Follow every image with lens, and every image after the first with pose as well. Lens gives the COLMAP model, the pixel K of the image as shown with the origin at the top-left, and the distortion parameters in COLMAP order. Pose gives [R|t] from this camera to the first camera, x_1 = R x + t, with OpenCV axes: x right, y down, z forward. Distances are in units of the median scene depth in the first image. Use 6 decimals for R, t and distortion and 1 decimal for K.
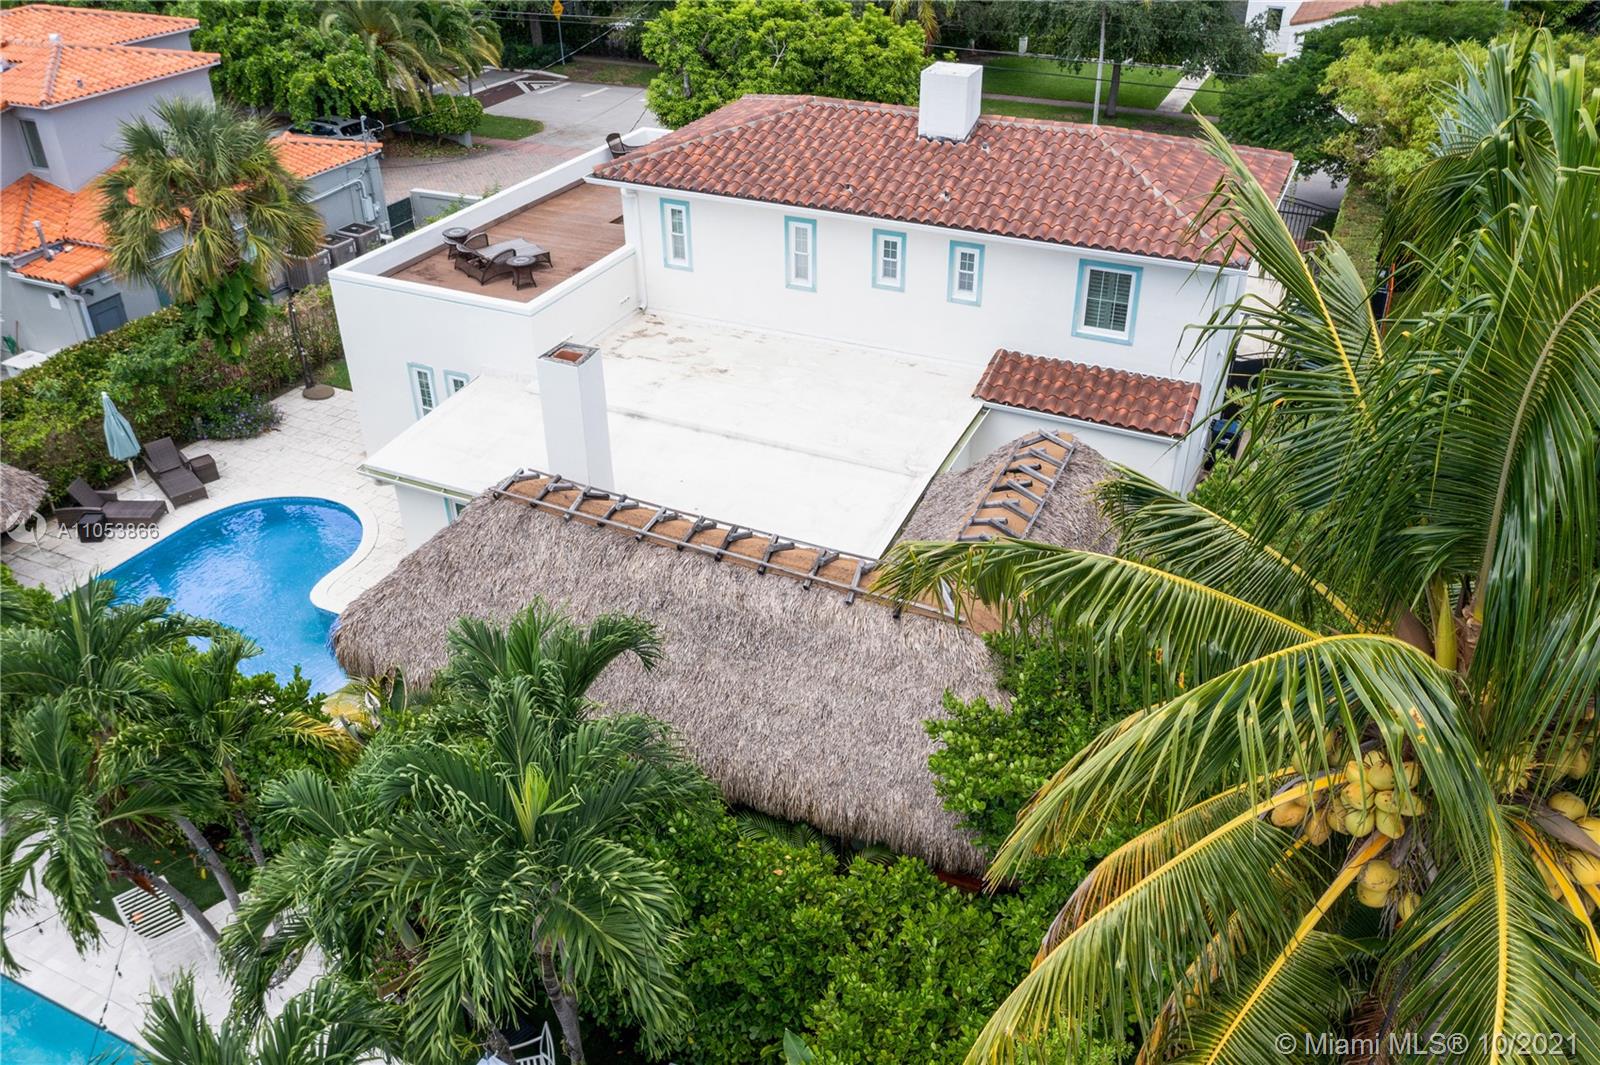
lens RADIAL K [[1279.8, 0, 800.0], [0, 1279.8, 532.5], [0, 0, 1]] dist [-0.002355, -0.000575]
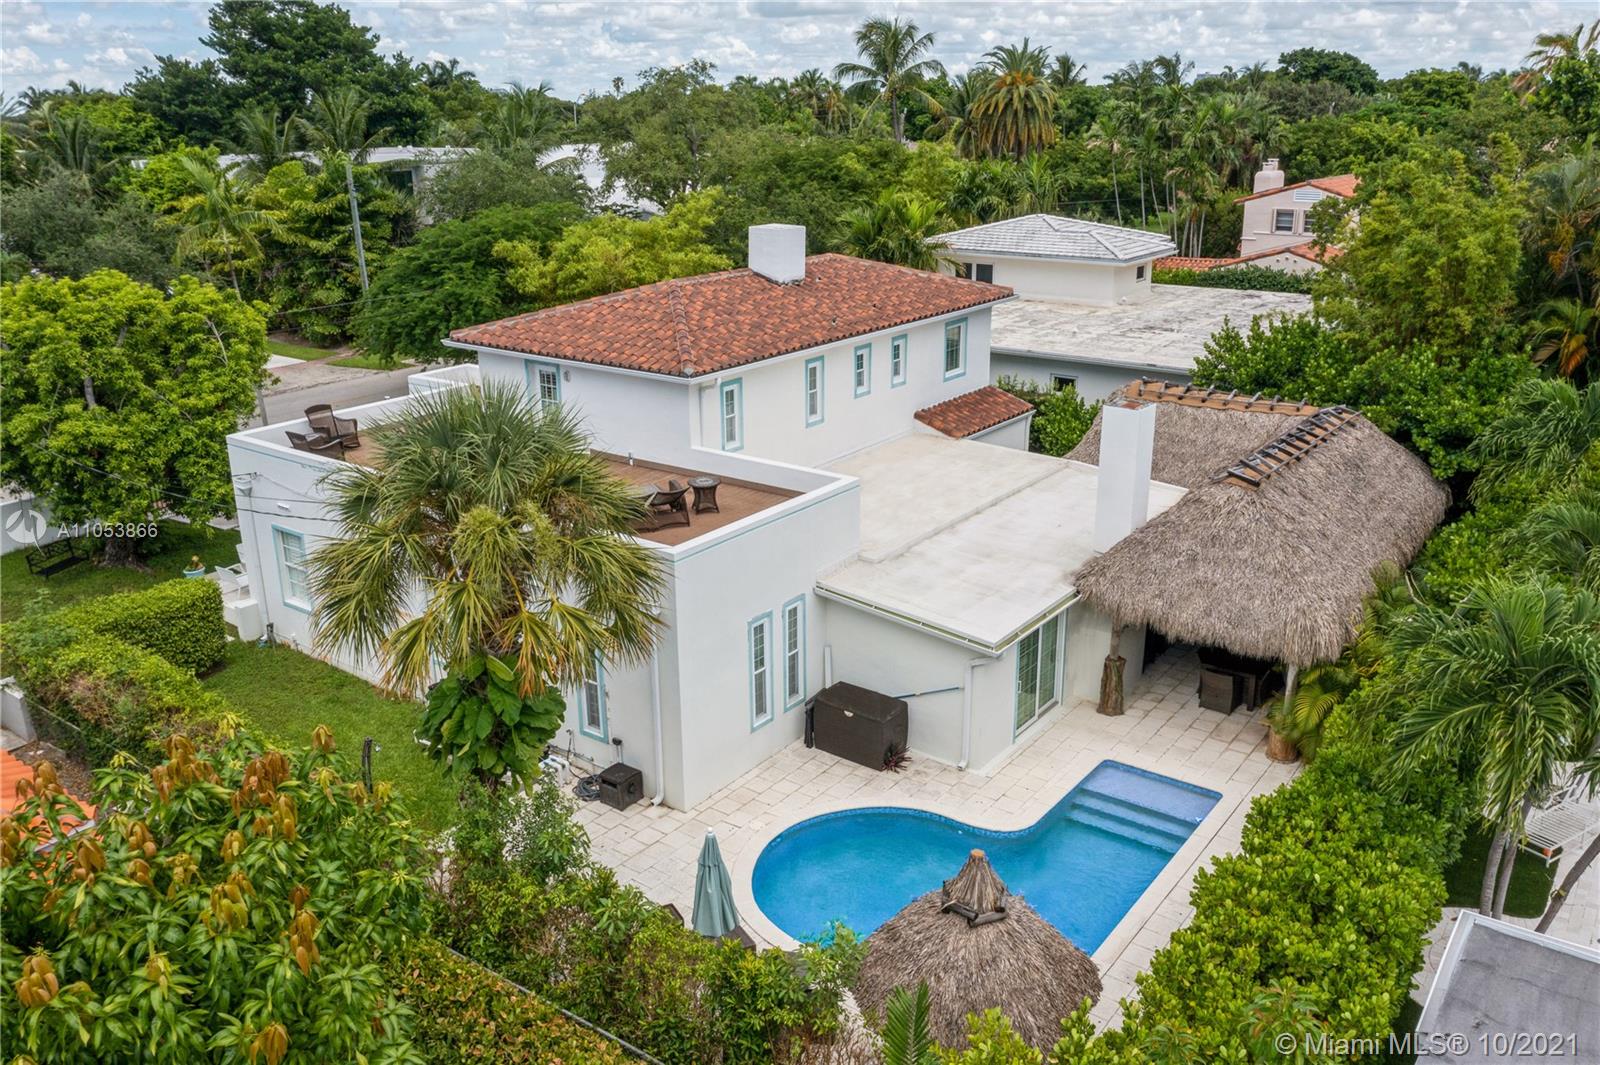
lens RADIAL K [[1279.8, 0, 800.0], [0, 1279.8, 532.5], [0, 0, 1]] dist [-0.002355, -0.000575]
pose [[0.208379, -0.314089, 0.926243, -1.087712], [0.524104, 0.835441, 0.165390, -0.313692], [-0.825768, 0.450984, 0.338704, 0.713778]]
